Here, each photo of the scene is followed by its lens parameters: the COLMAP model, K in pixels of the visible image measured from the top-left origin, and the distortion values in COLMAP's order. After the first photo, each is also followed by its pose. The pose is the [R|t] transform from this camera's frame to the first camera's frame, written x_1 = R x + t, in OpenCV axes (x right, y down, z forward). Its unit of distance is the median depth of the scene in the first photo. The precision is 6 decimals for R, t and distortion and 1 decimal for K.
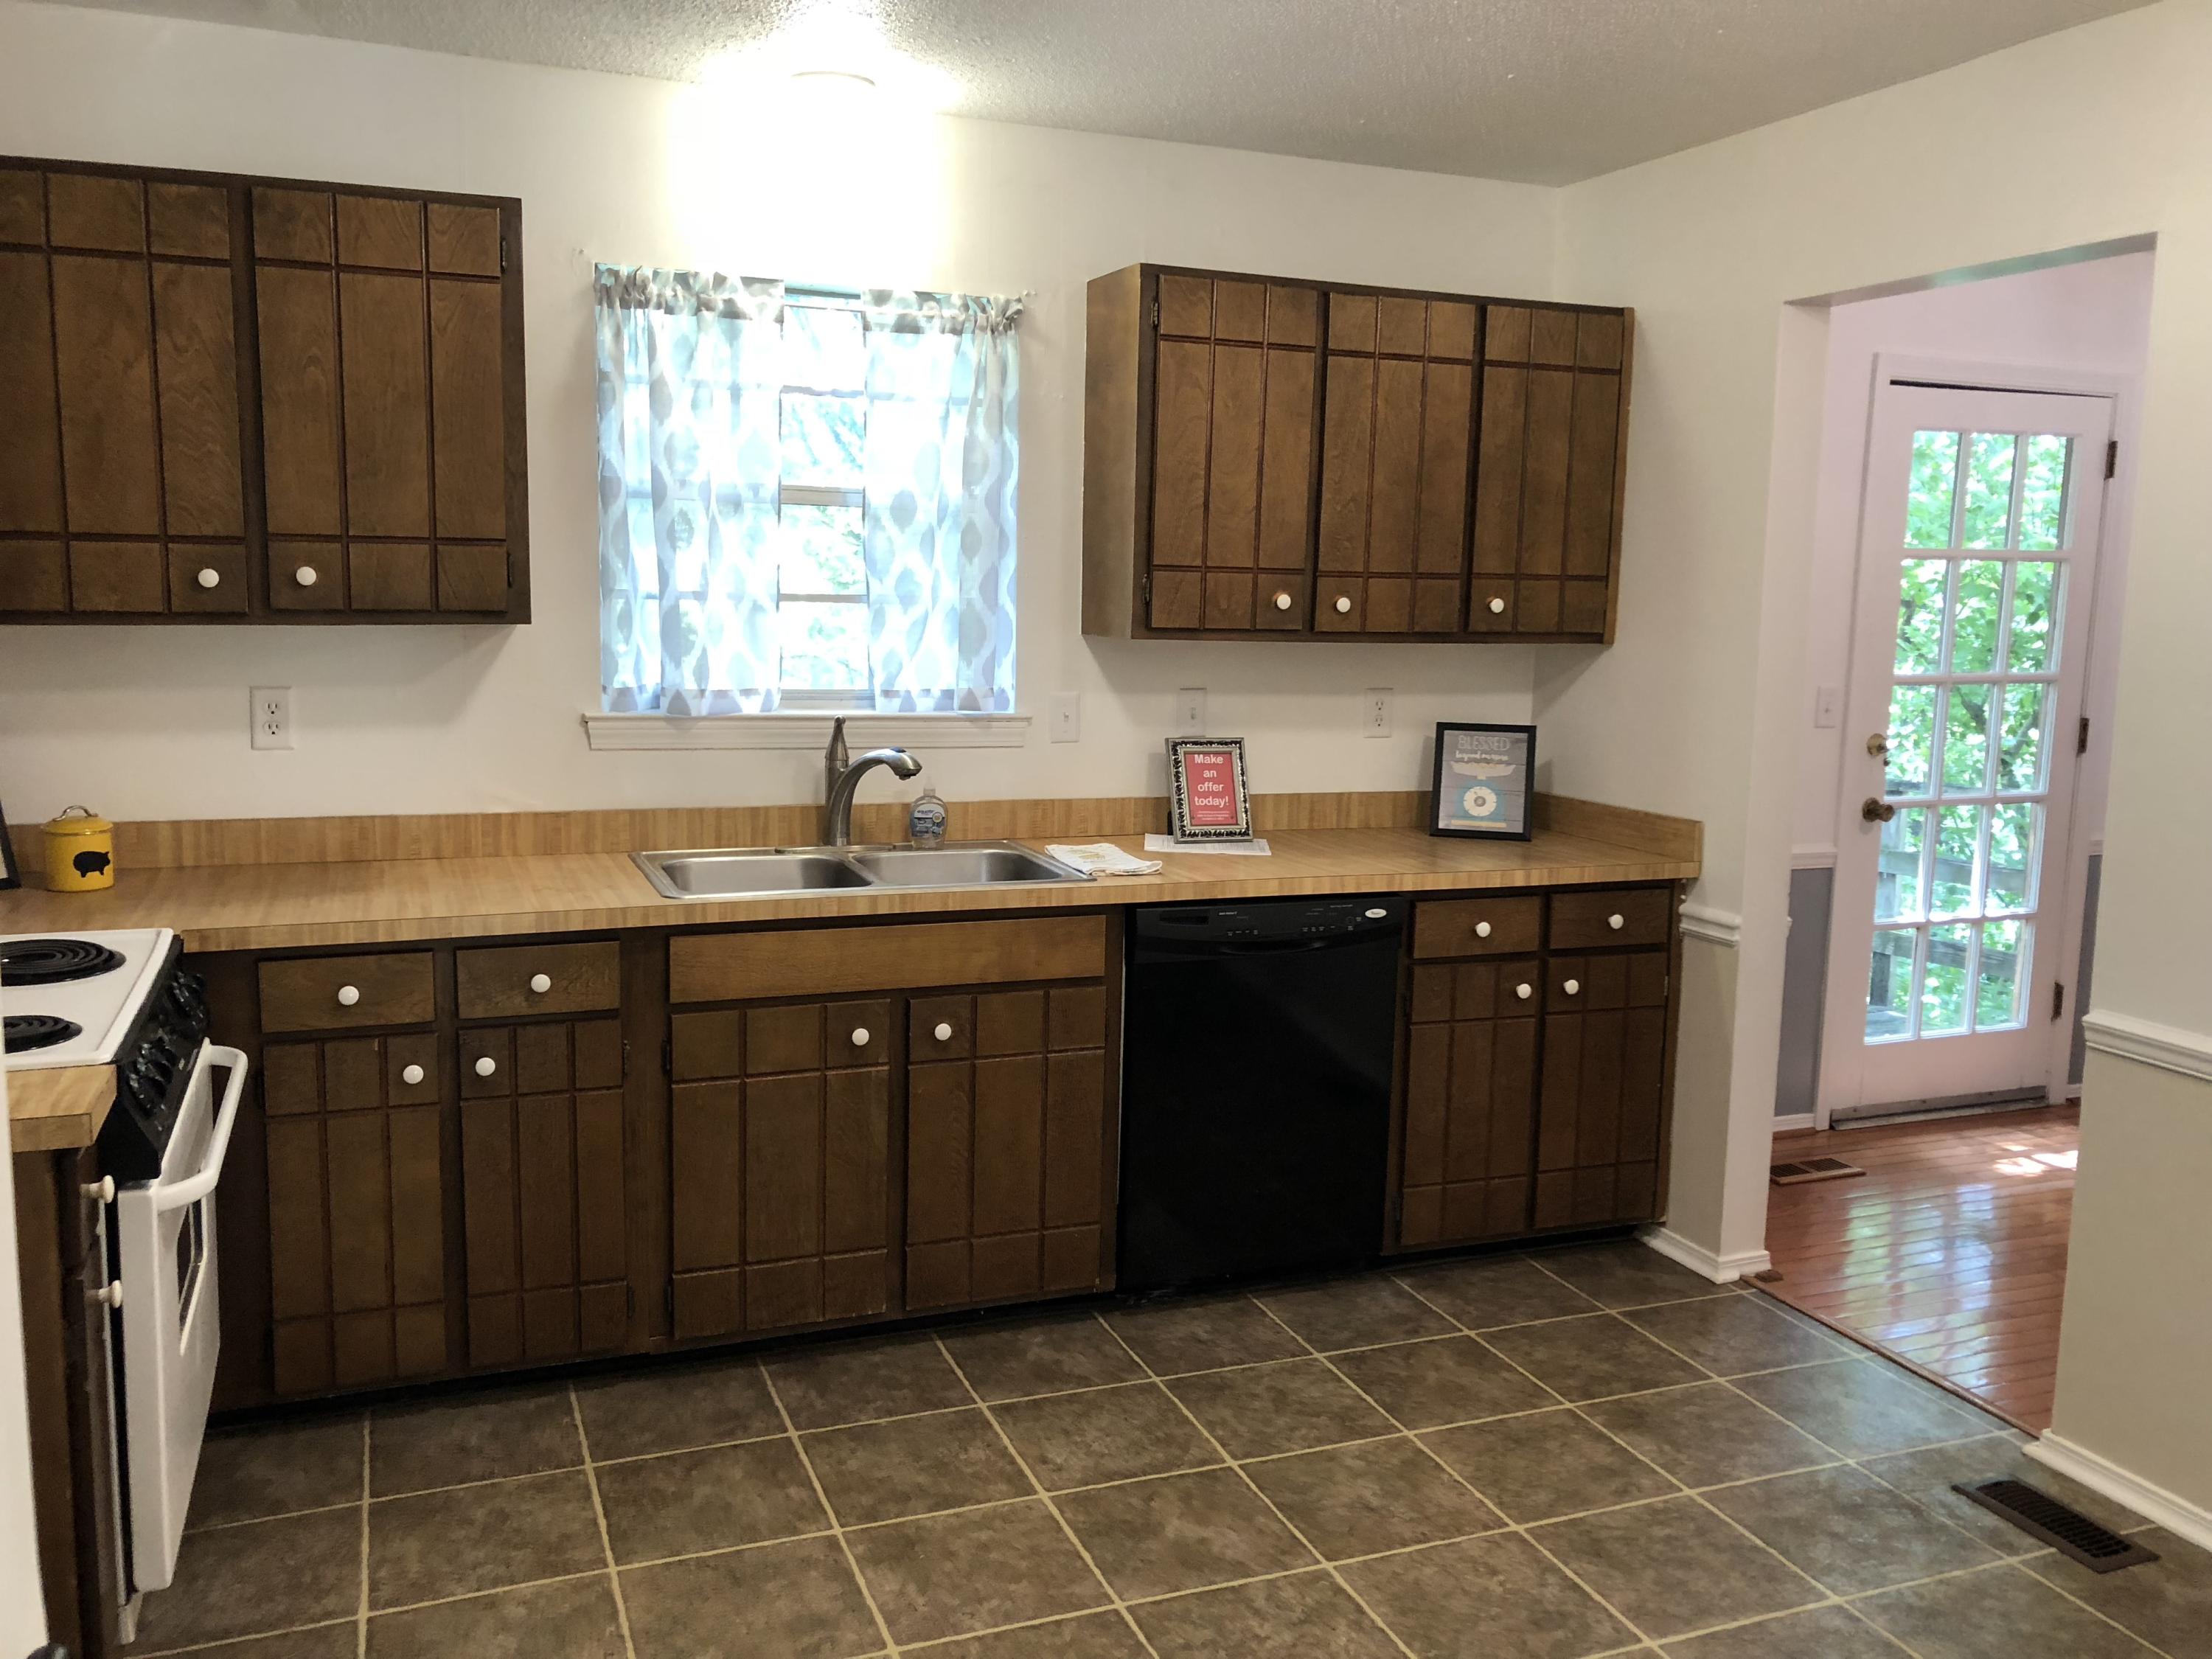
lens RADIAL K [[1804.9, 0, 1106.0], [0, 1804.9, 829.5], [0, 0, 1]] dist [0.073286, 0.001855]
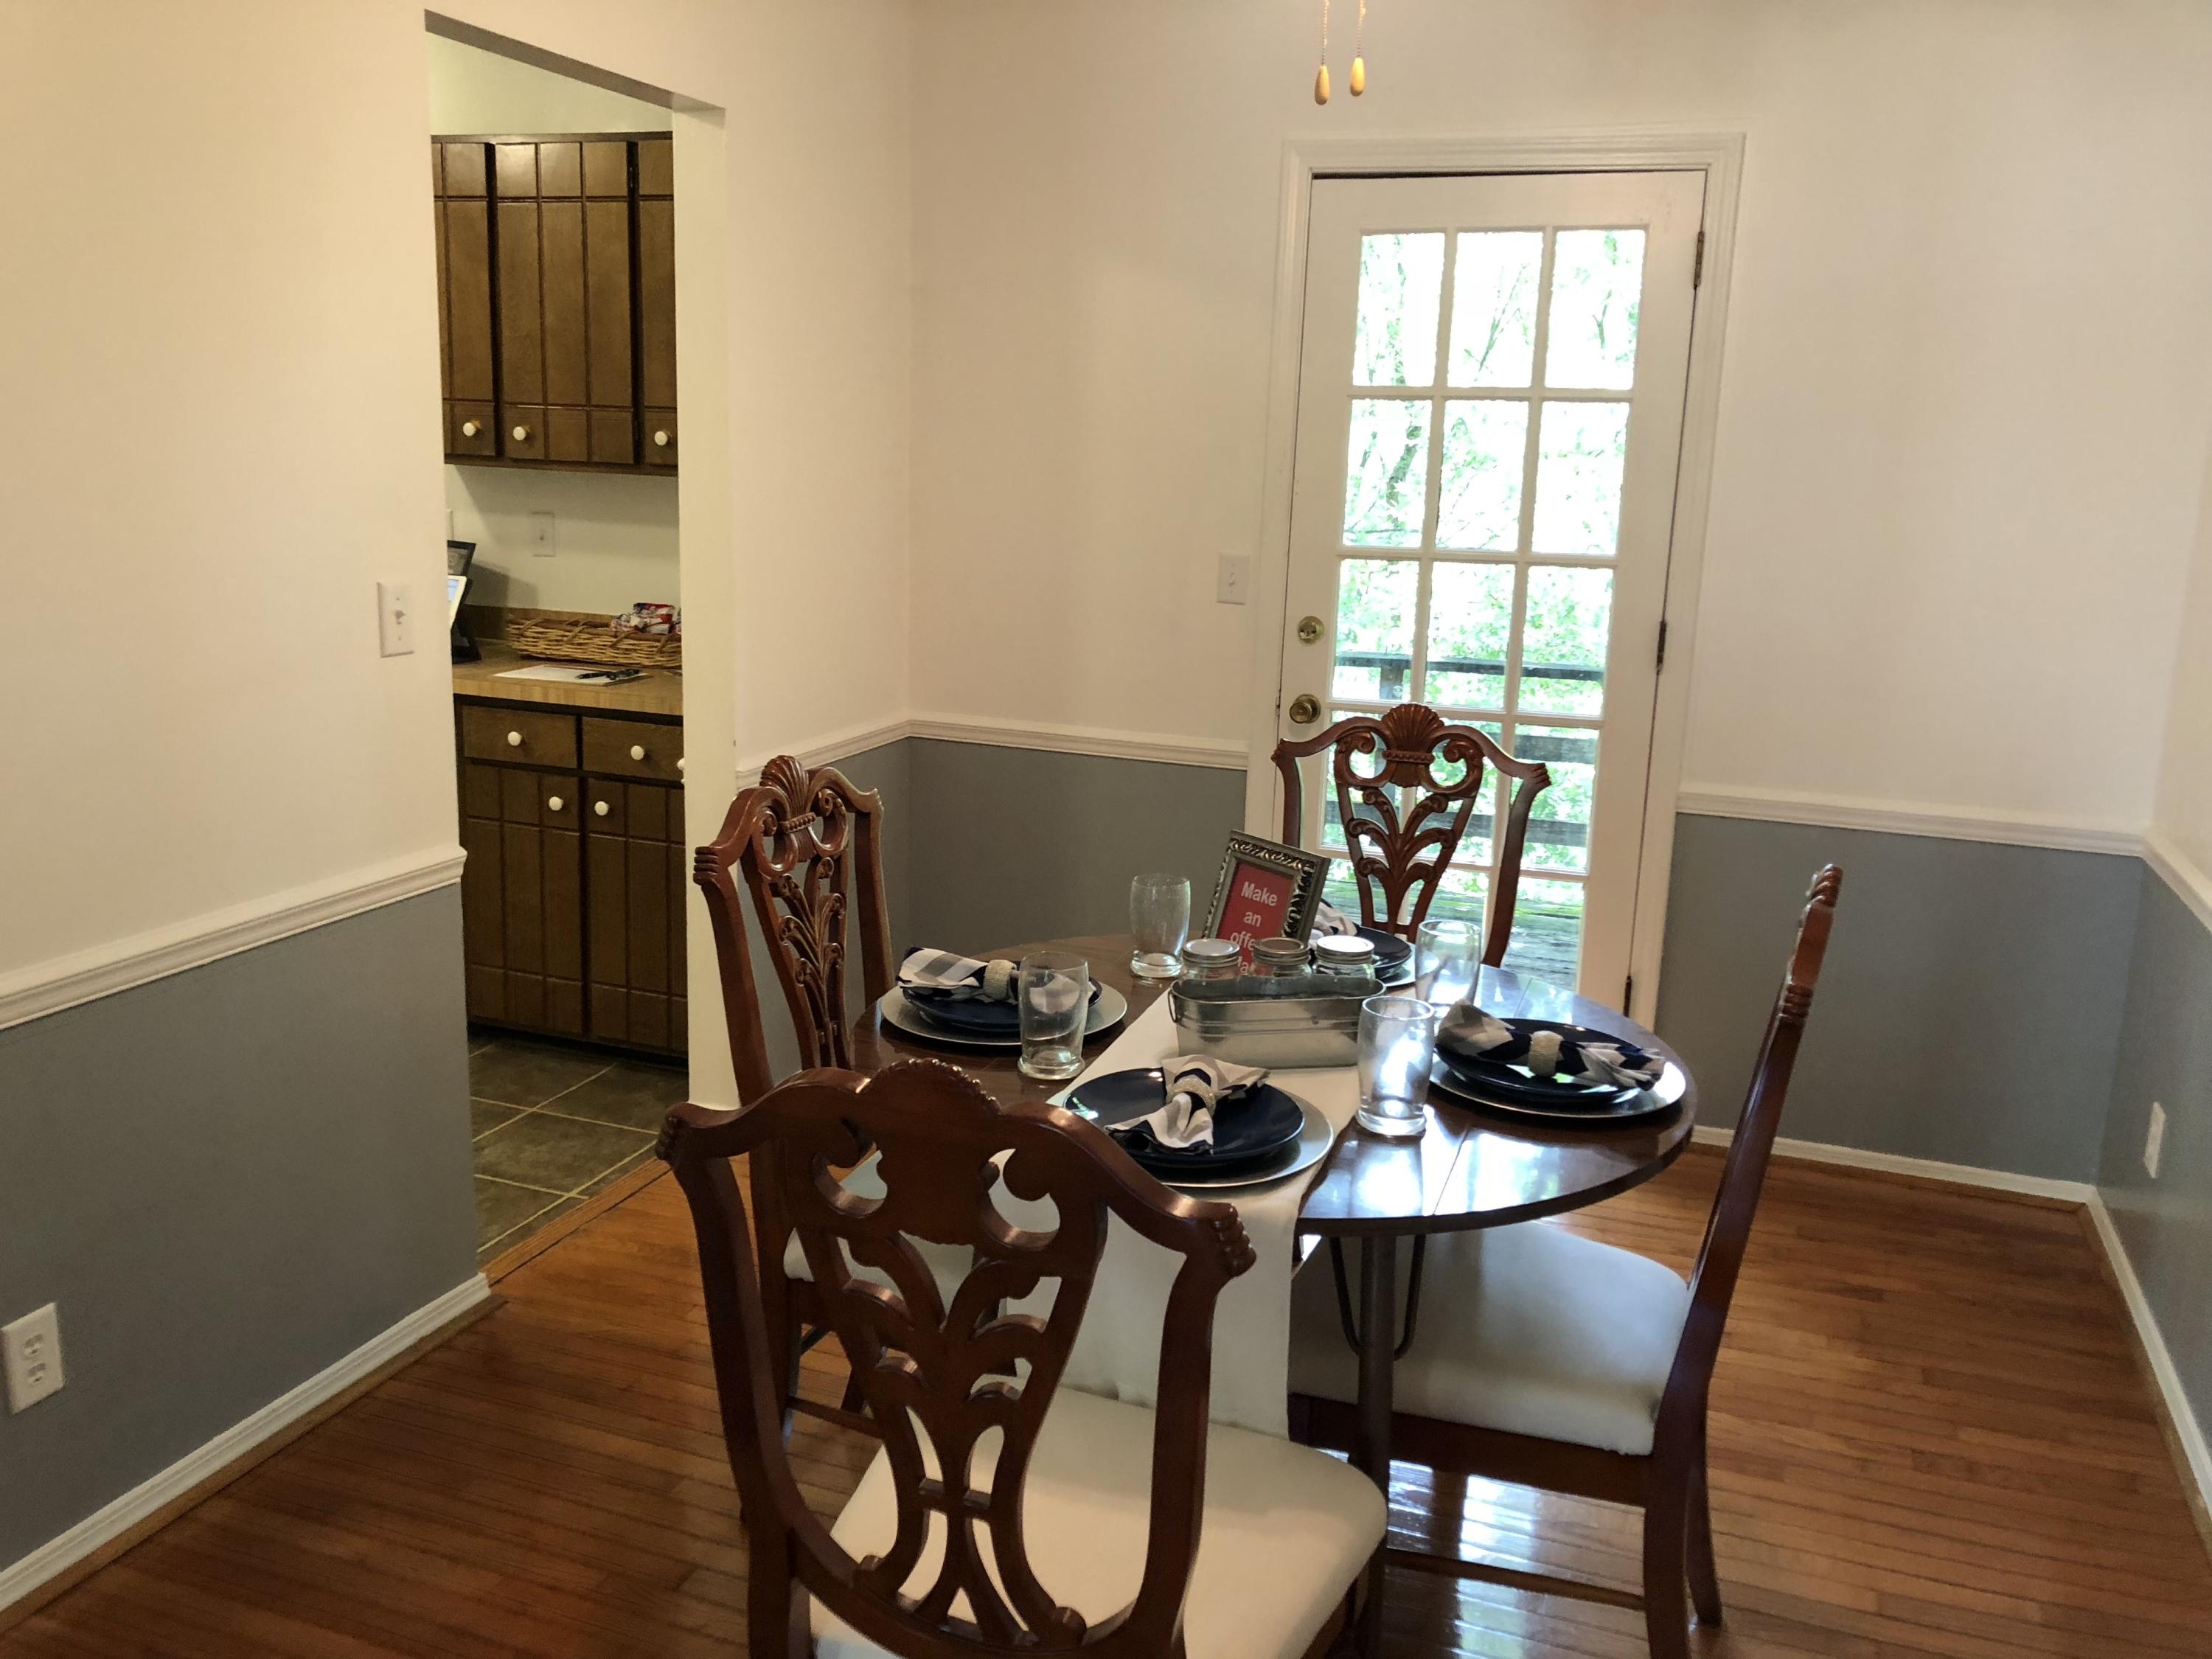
lens RADIAL K [[1713.8, 0, 1106.0], [0, 1713.8, 829.5], [0, 0, 1]] dist [-0.006197, -0.001328]
pose [[0.728995, 0.151645, -0.667511, 1.106917], [-0.112975, 0.988434, 0.101171, -0.032481], [0.675132, 0.001659, 0.737695, 0.472937]]
